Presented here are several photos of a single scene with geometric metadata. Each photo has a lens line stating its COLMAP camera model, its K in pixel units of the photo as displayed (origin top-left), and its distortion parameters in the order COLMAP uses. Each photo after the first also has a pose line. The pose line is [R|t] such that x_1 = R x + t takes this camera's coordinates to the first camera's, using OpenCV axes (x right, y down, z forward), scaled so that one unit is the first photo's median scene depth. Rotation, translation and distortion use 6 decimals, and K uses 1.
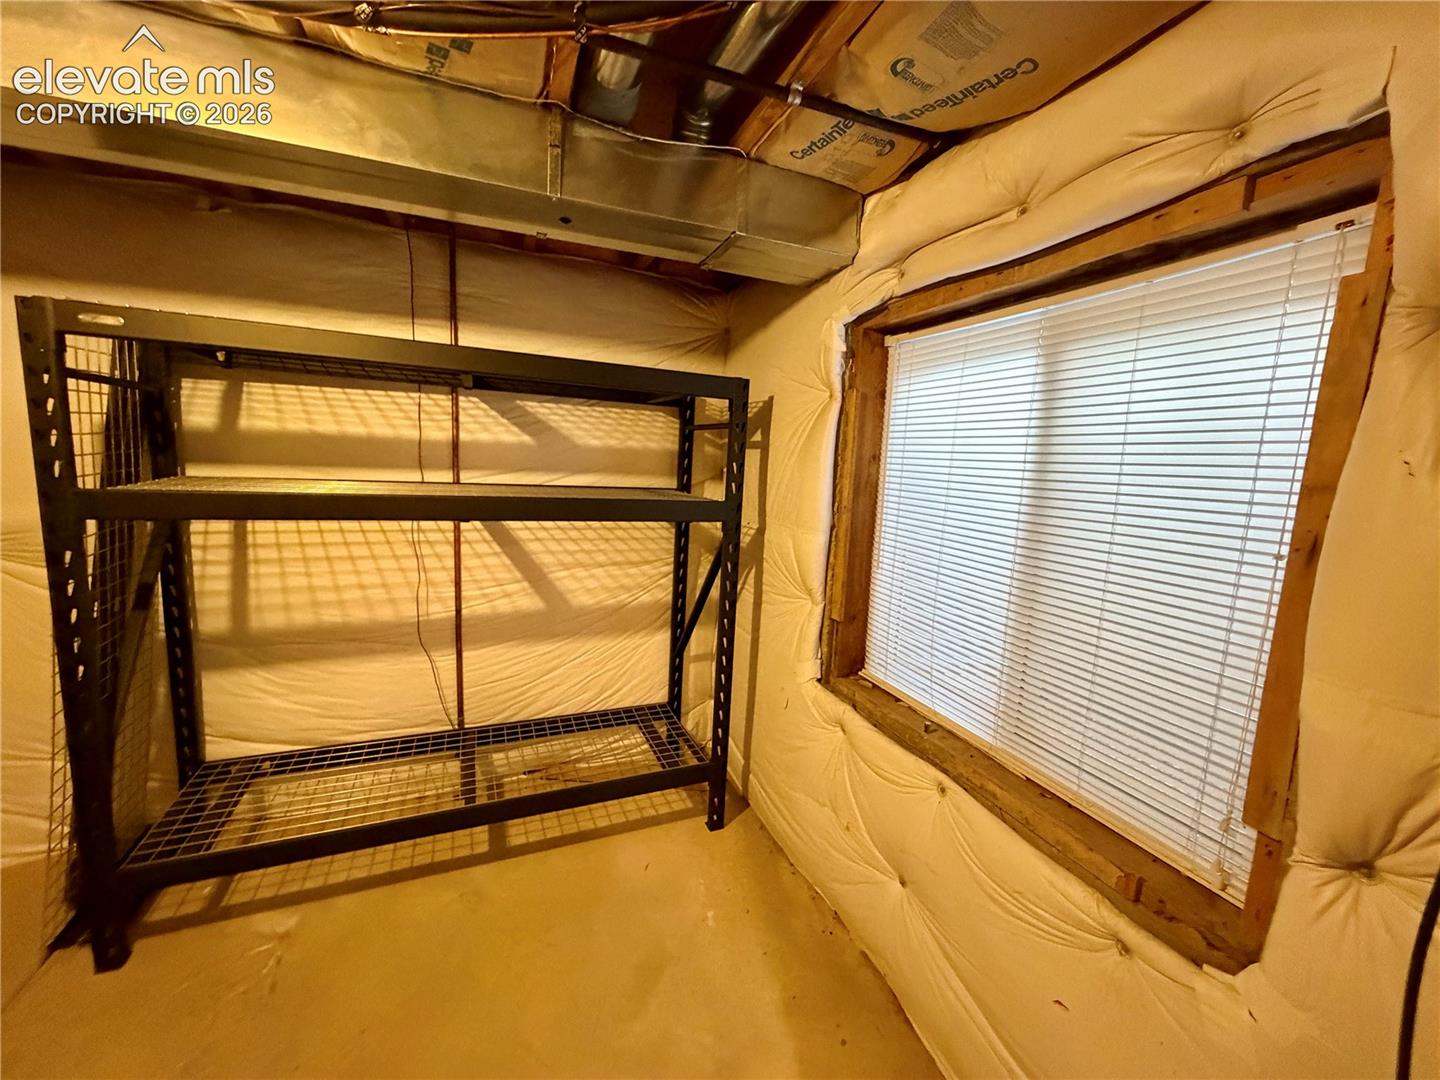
lens RADIAL K [[572.9, 0, 717.3], [0, 572.9, 539.0], [0, 0, 1]] dist [0.000219, -0.000447]
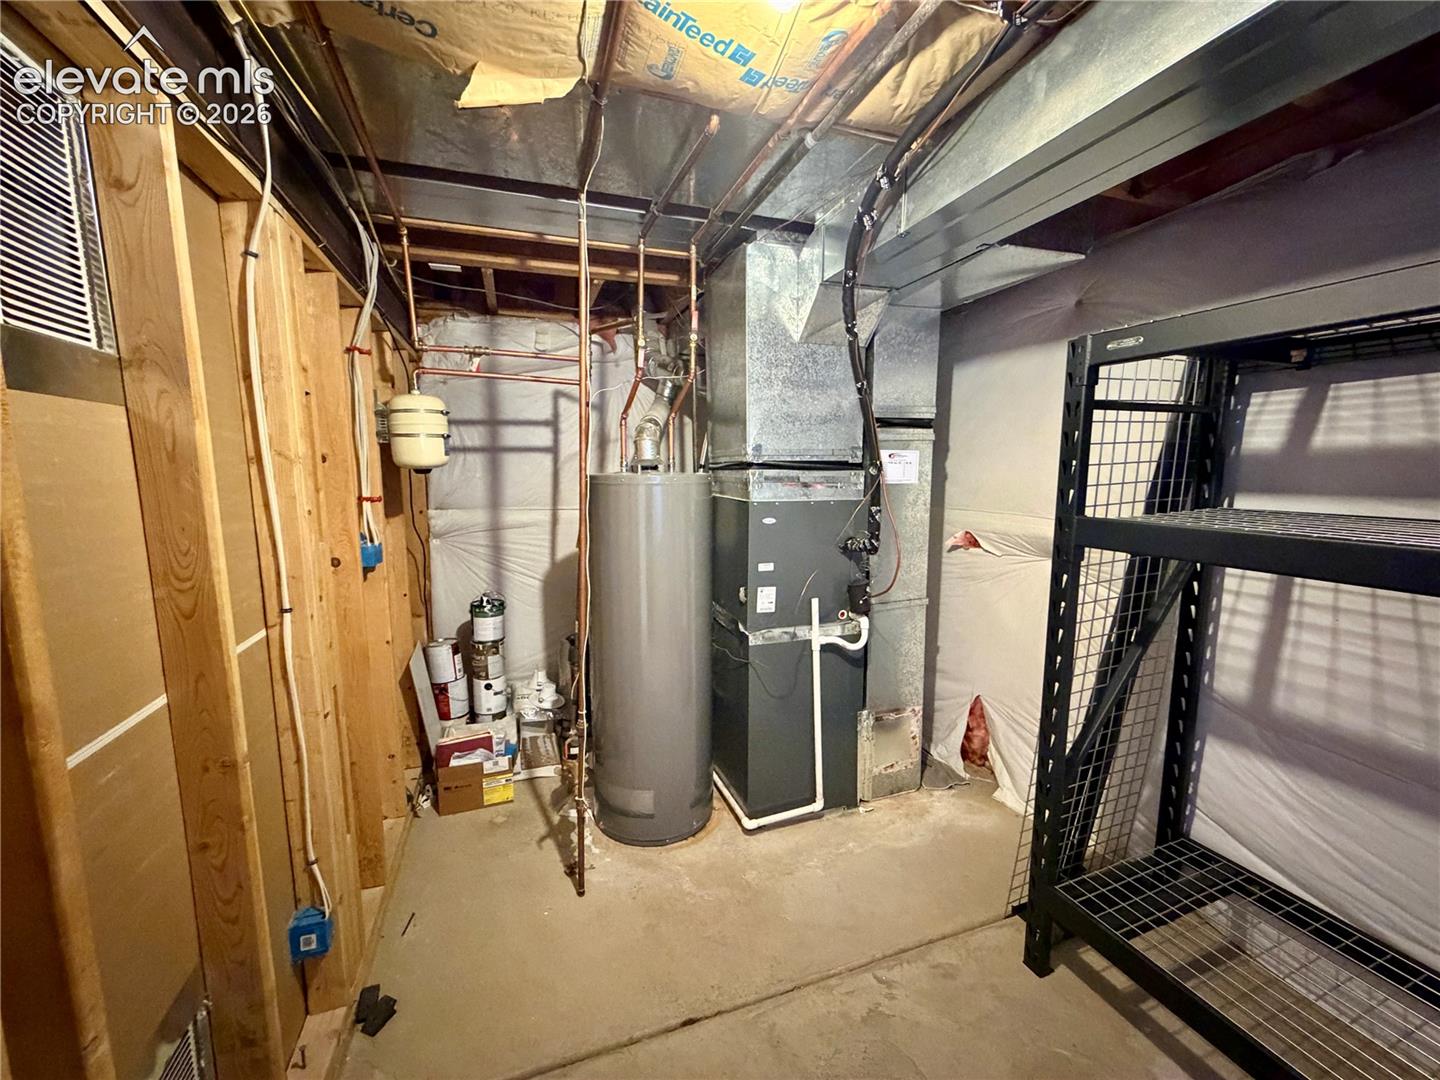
lens RADIAL K [[572.9, 0, 716.5], [0, 572.9, 540.0], [0, 0, 1]] dist [0.000219, -0.000447]
pose [[-0.040238, 0.084999, -0.995568, -0.043528], [-0.135345, 0.986728, 0.089714, -0.035412], [0.989981, 0.138355, -0.028200, 0.267829]]
